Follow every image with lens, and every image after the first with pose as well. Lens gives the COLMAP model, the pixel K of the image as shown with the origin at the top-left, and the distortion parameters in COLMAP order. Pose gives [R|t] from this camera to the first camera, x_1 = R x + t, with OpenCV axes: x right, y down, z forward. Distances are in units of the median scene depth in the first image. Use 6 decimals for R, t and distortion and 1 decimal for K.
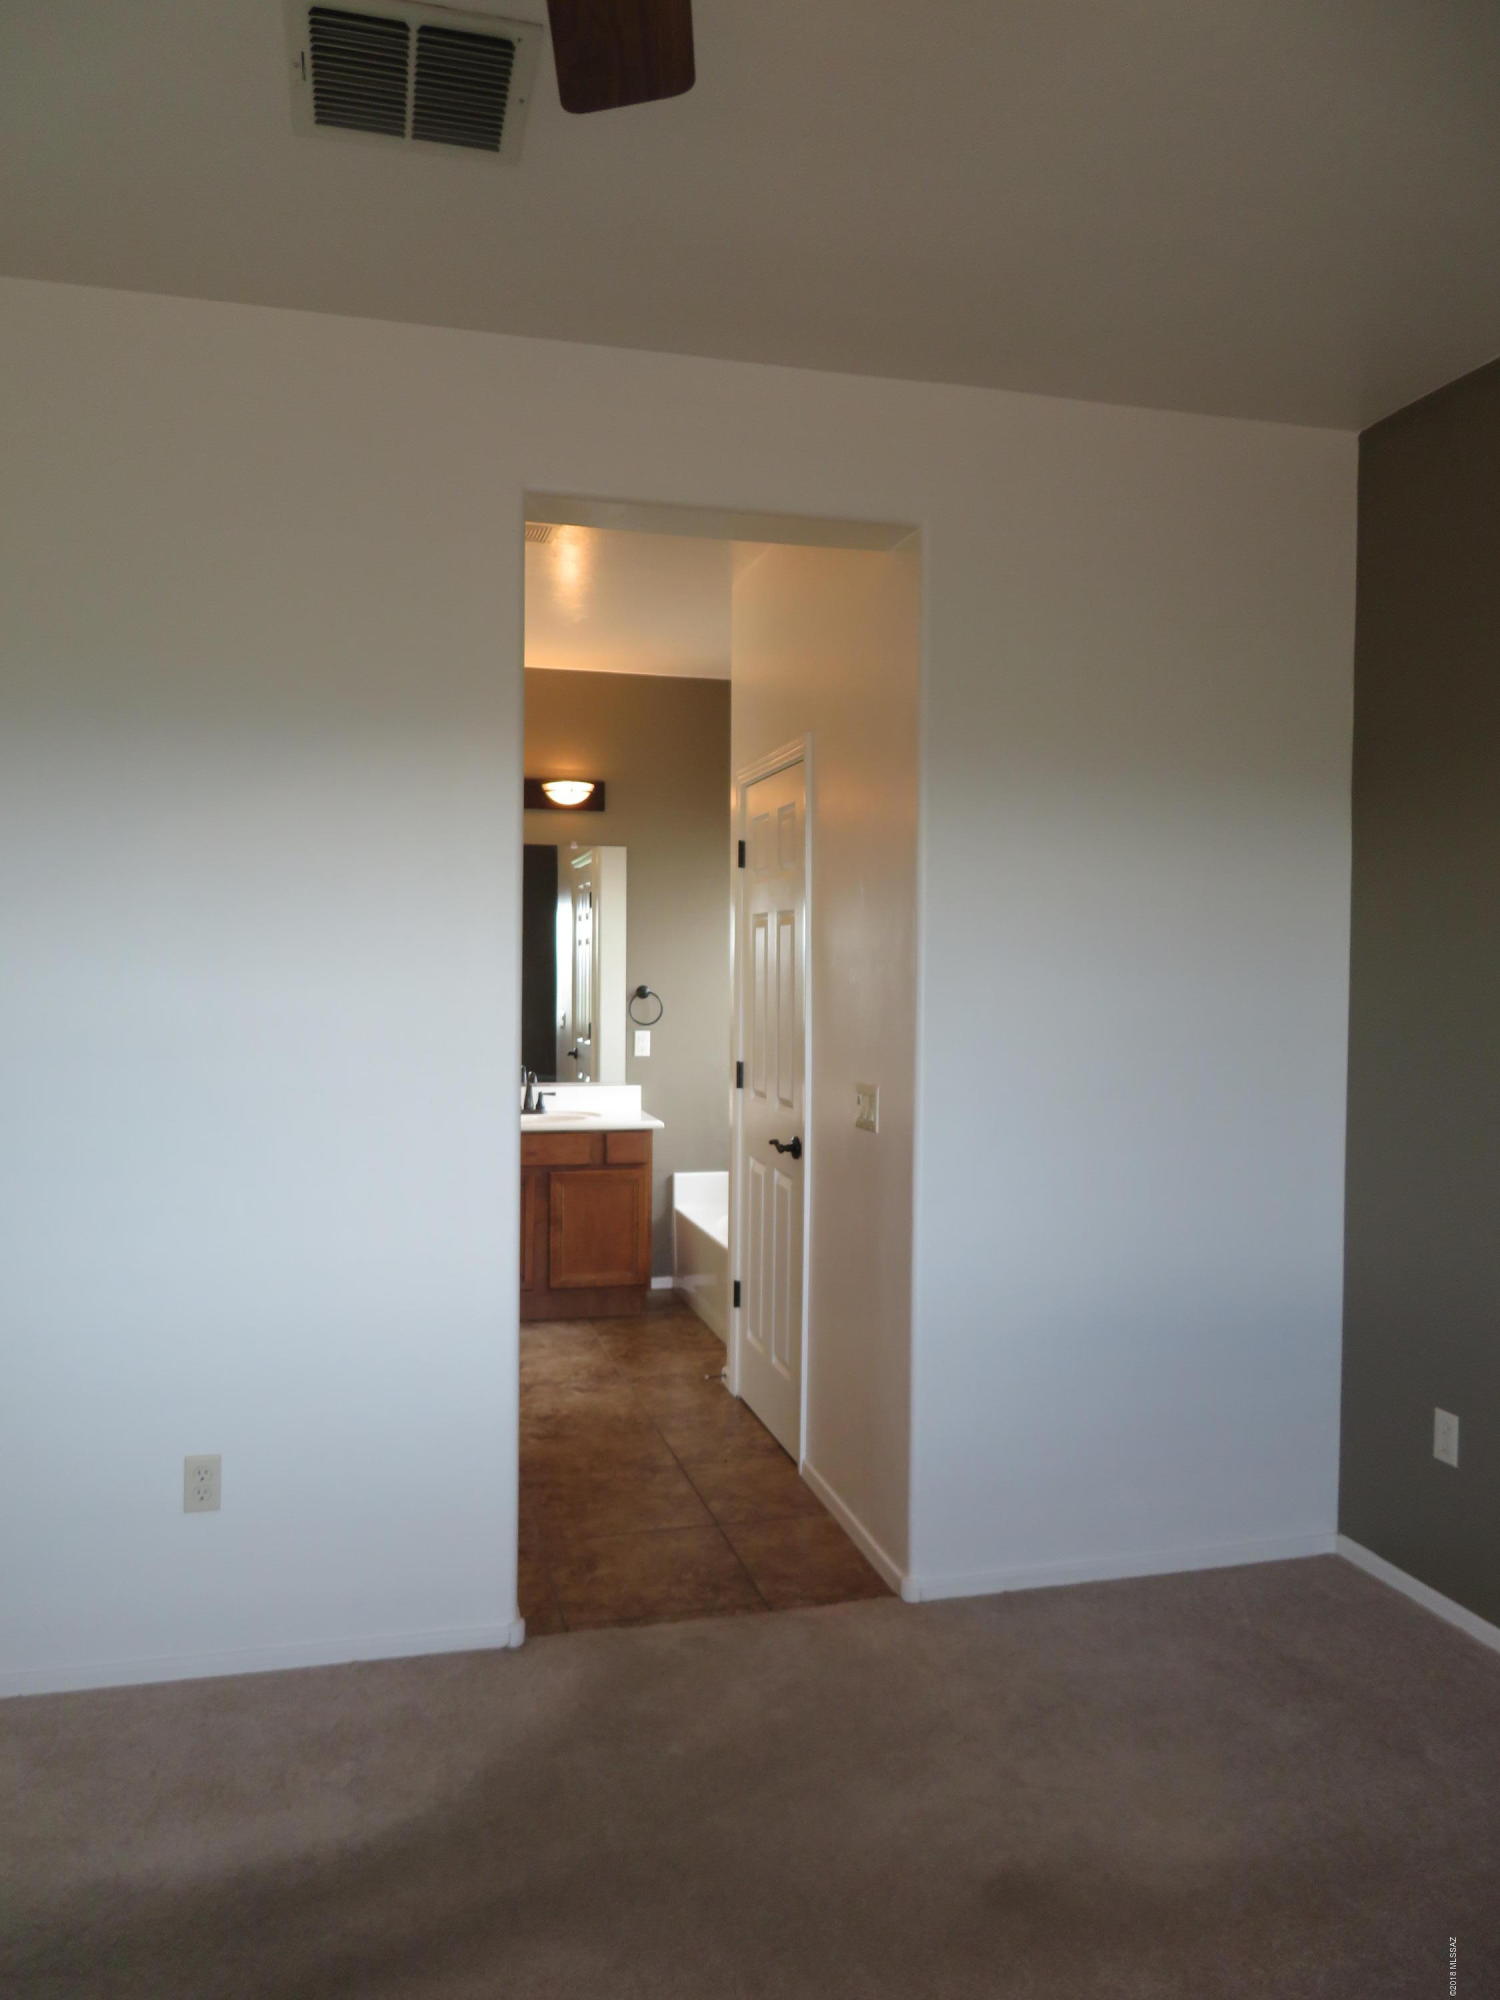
lens RADIAL K [[1428.5, 0, 749.9], [0, 1428.5, 999.5], [0, 0, 1]] dist [0.000706, 0.000003]
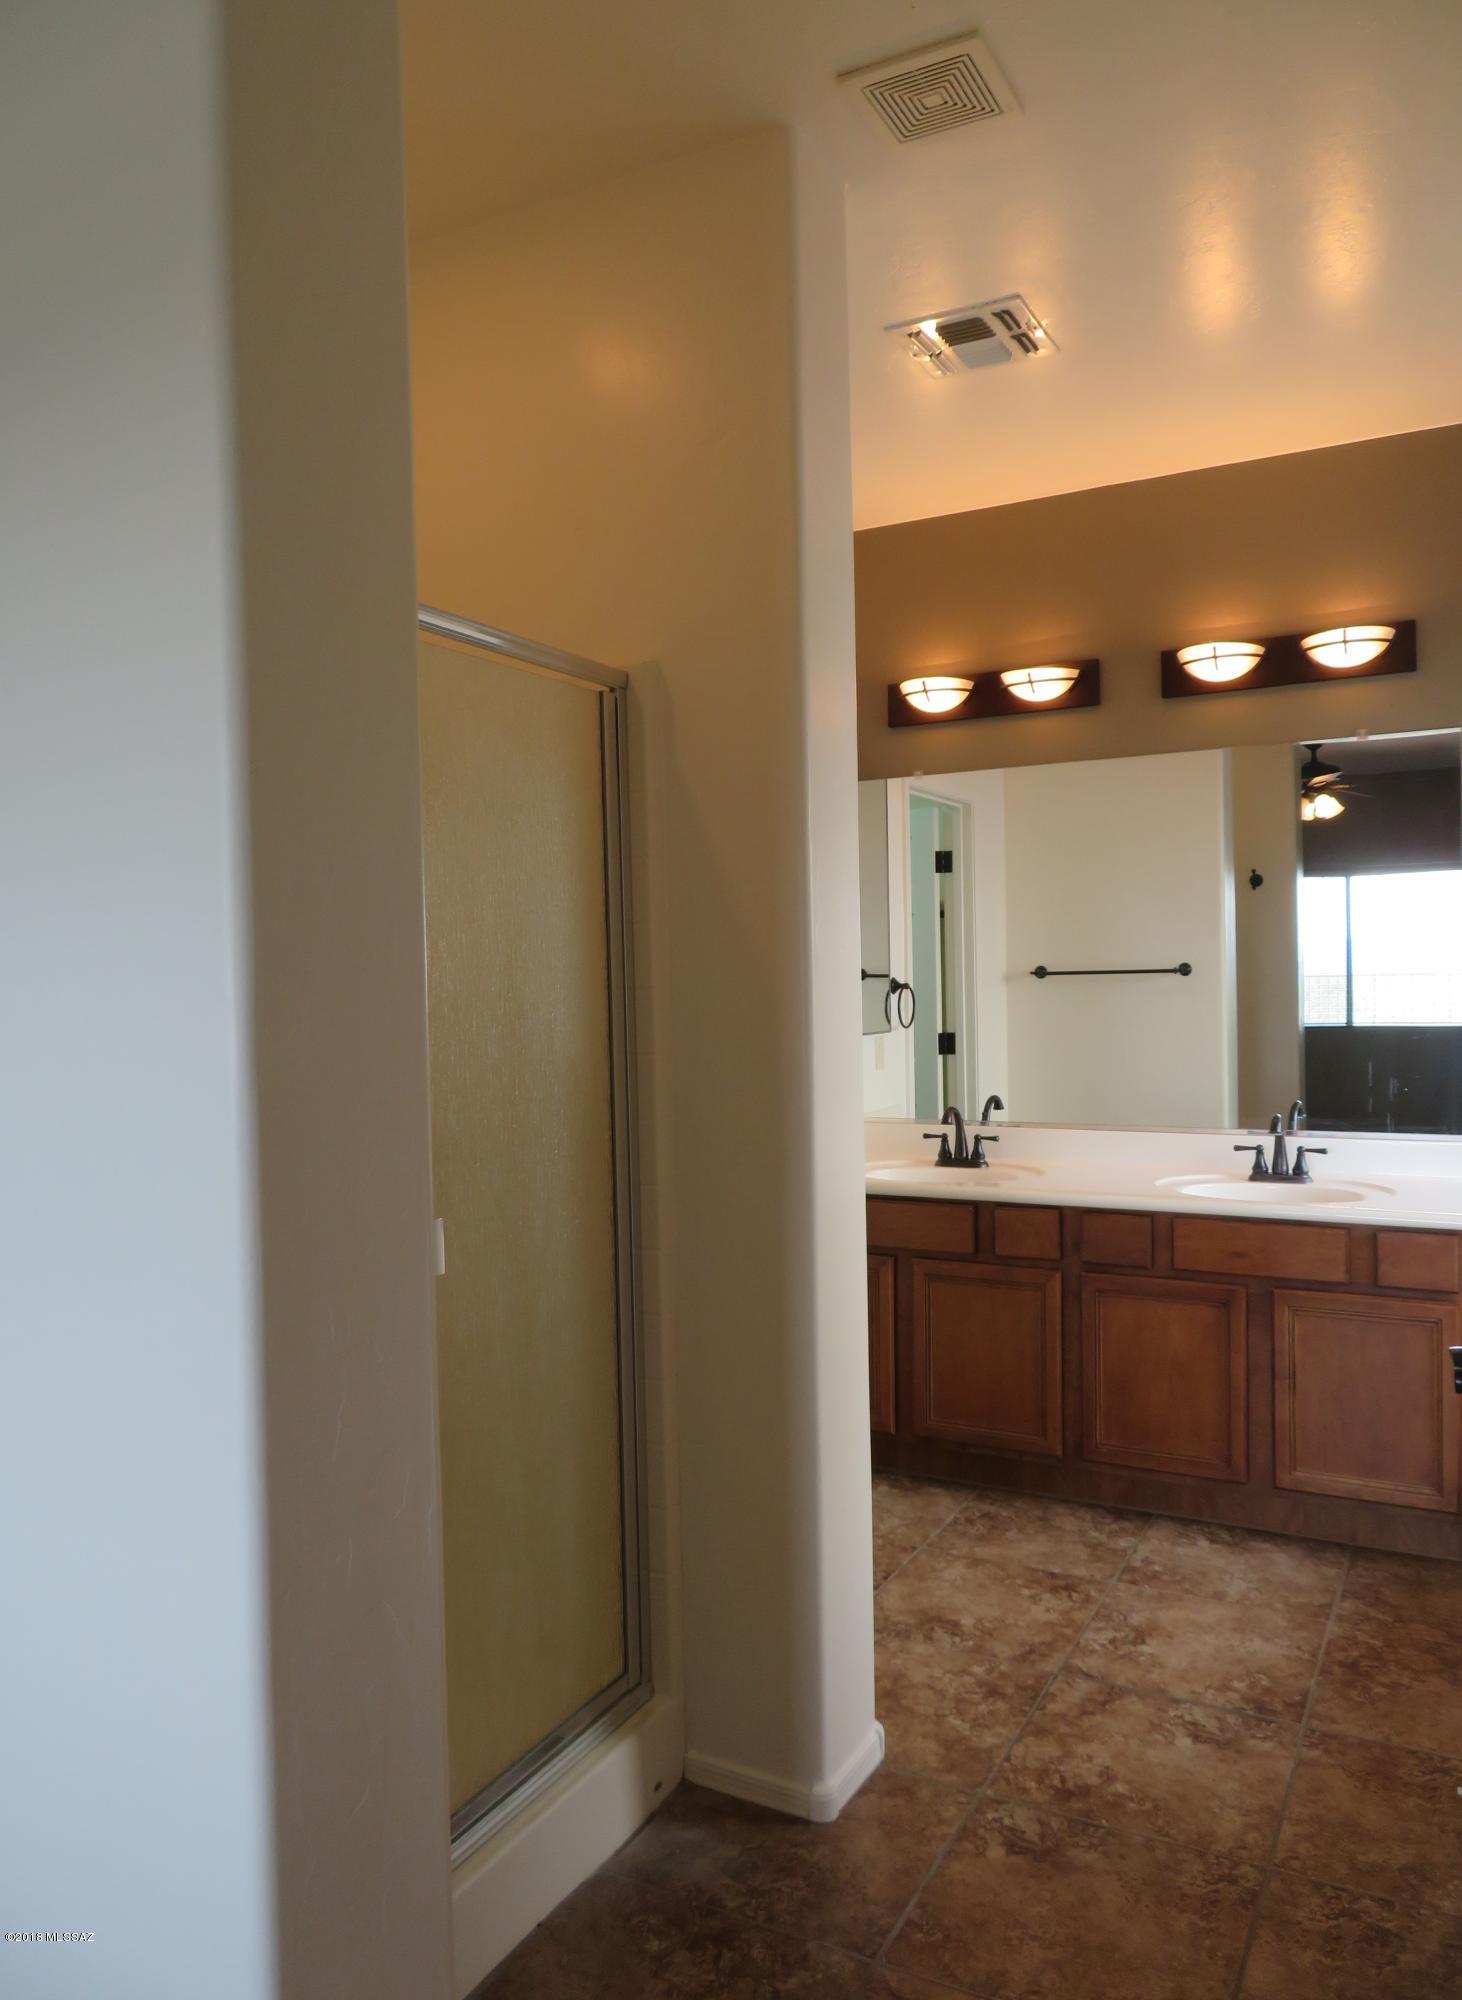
lens RADIAL K [[1467.0, 0, 731.6], [0, 1467.0, 987.0], [0, 0, 1]] dist [-0.010085, -0.004261]
pose [[0.740639, -0.010392, -0.671823, 0.098963], [0.005491, 0.999941, -0.009413, 0.001675], [0.671881, 0.003283, 0.740652, 0.403388]]
